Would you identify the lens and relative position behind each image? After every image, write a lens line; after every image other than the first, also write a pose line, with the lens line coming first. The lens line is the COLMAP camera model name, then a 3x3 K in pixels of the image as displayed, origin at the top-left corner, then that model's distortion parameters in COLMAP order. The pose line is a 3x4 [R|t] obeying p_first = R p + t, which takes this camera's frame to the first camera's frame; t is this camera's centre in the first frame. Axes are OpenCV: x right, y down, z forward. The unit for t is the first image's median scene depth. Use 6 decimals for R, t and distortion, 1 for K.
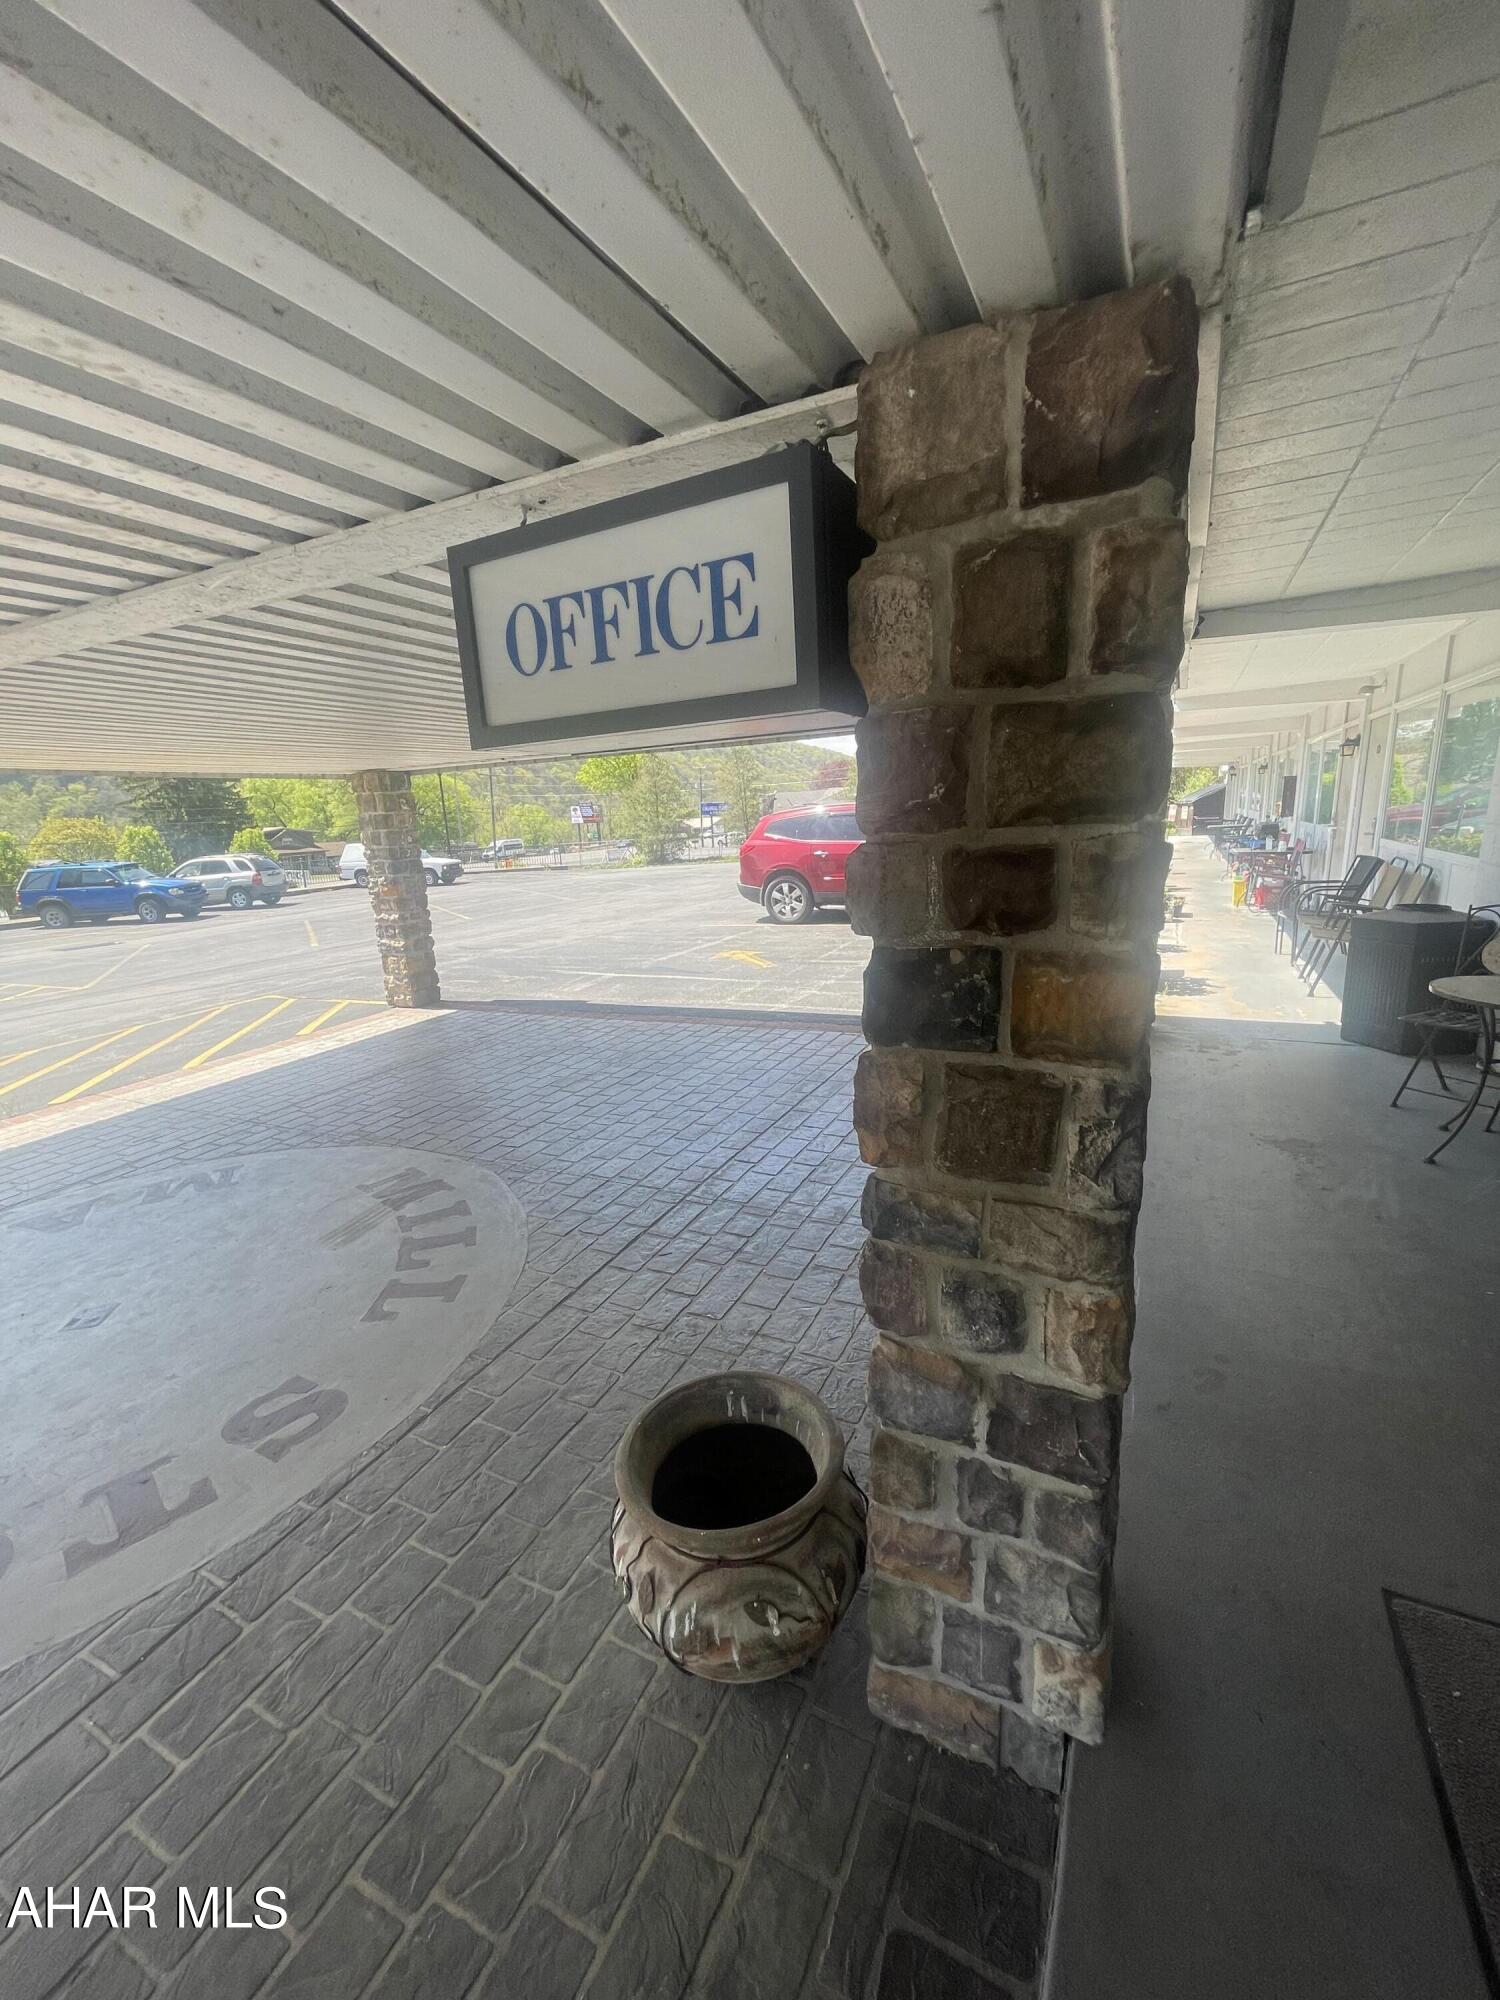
lens RADIAL K [[809.5, 0, 750.0], [0, 809.5, 1000.0], [0, 0, 1]] dist [0.000653, 0.000556]
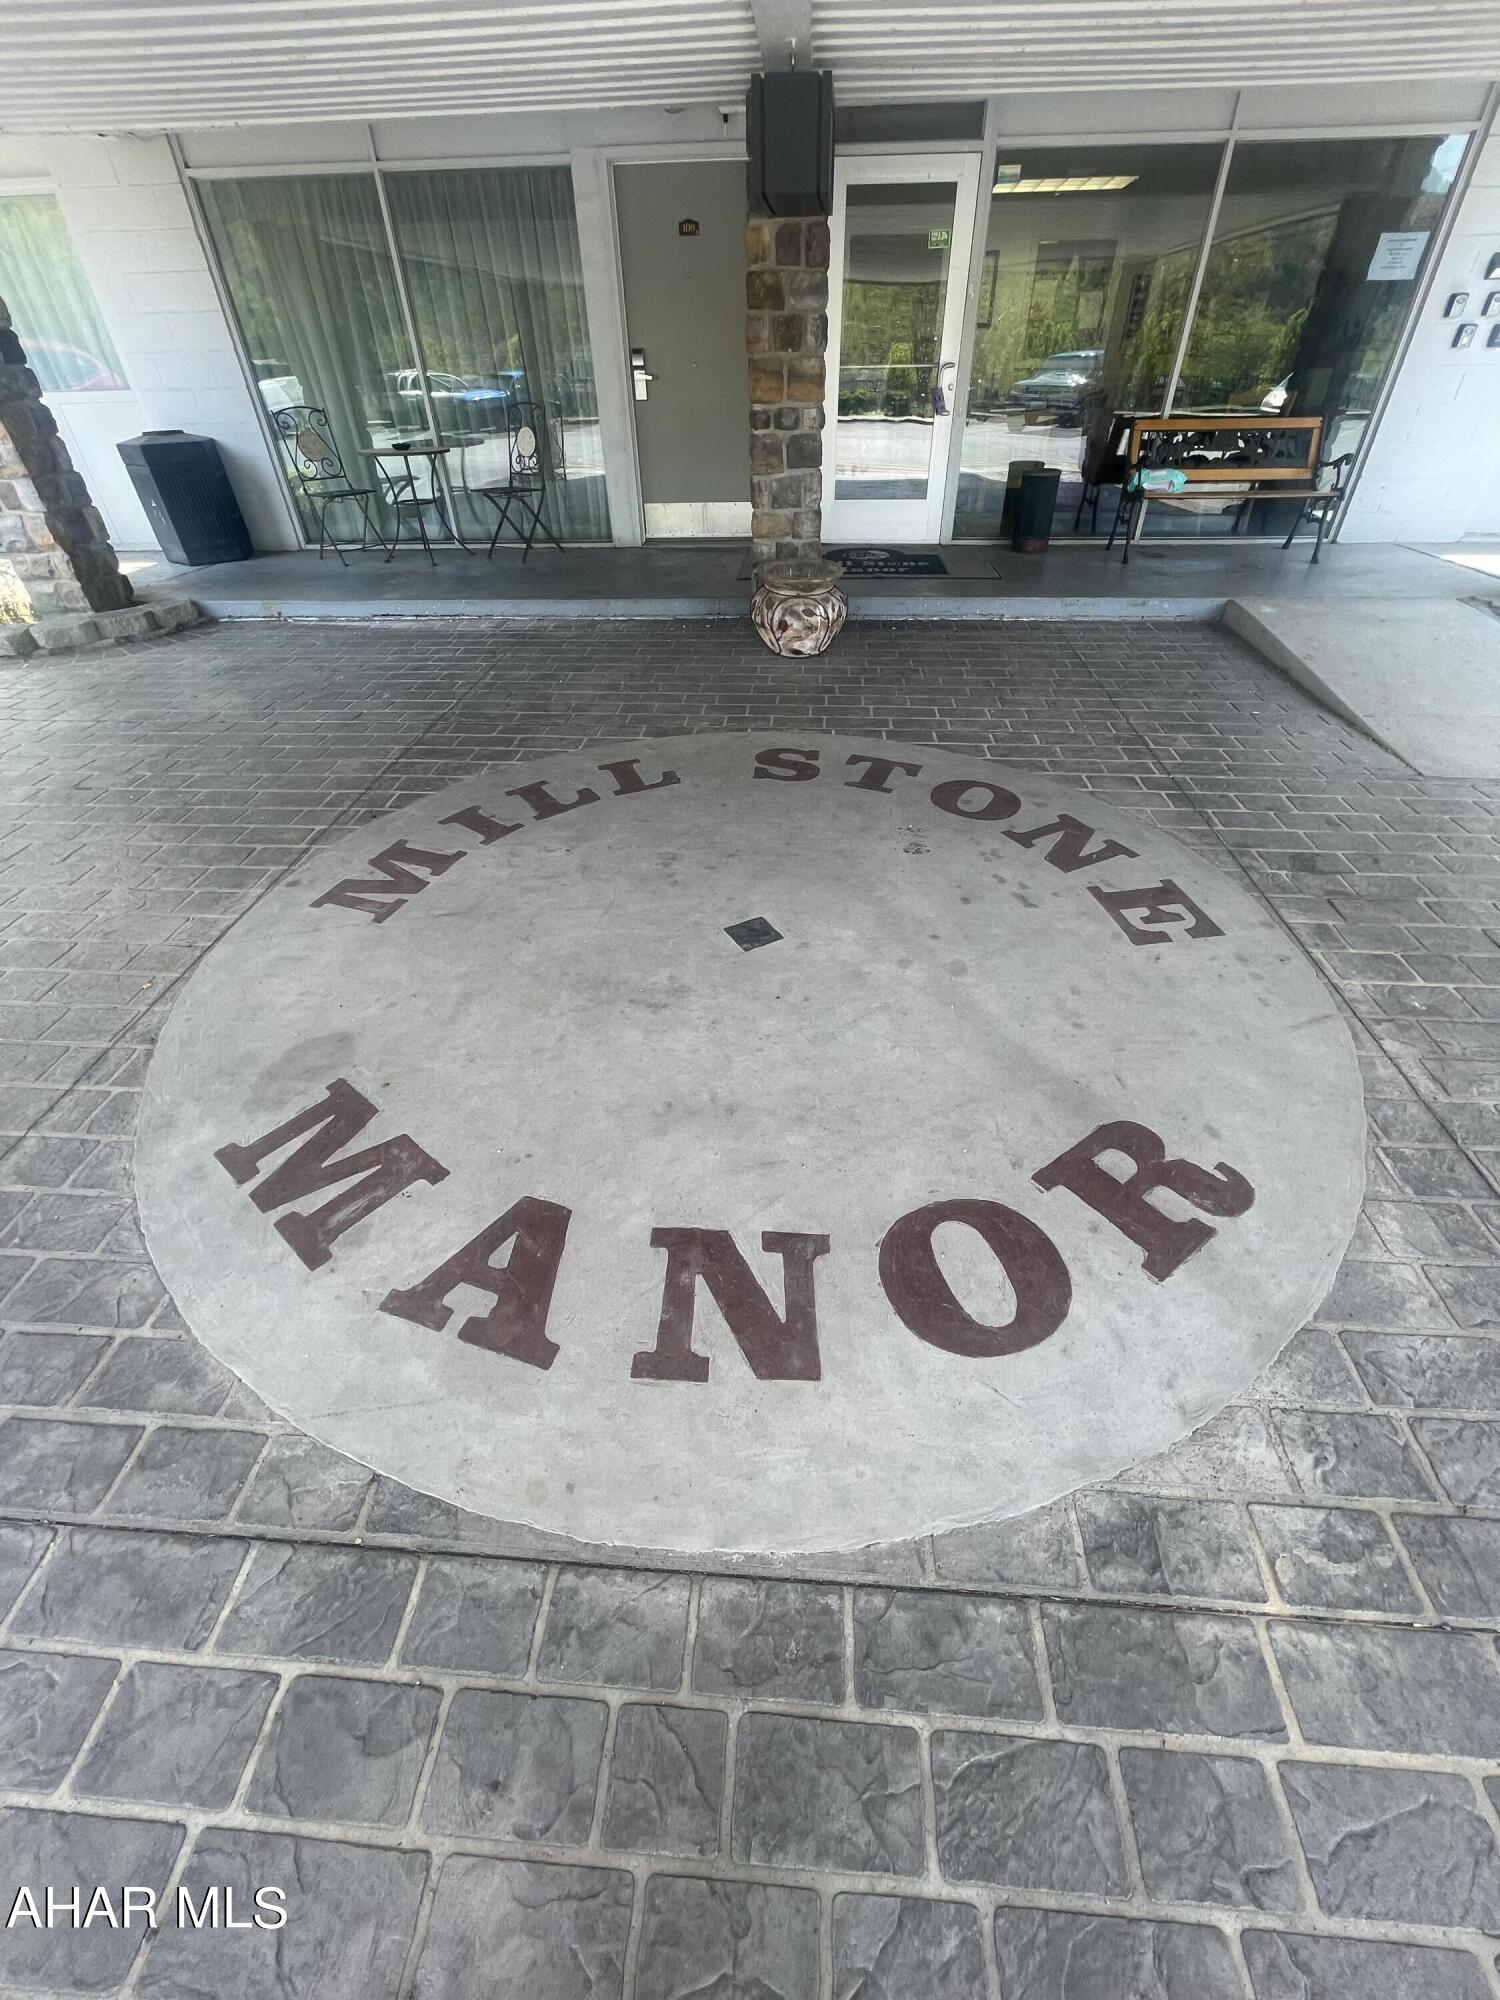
lens RADIAL K [[809.5, 0, 750.0], [0, 809.5, 1000.0], [0, 0, 1]] dist [0.000653, 0.000556]
pose [[-0.380110, -0.527541, 0.759748, -1.724162], [0.242542, 0.735809, 0.632265, -0.077415], [-0.892575, 0.424601, -0.151738, 1.365275]]
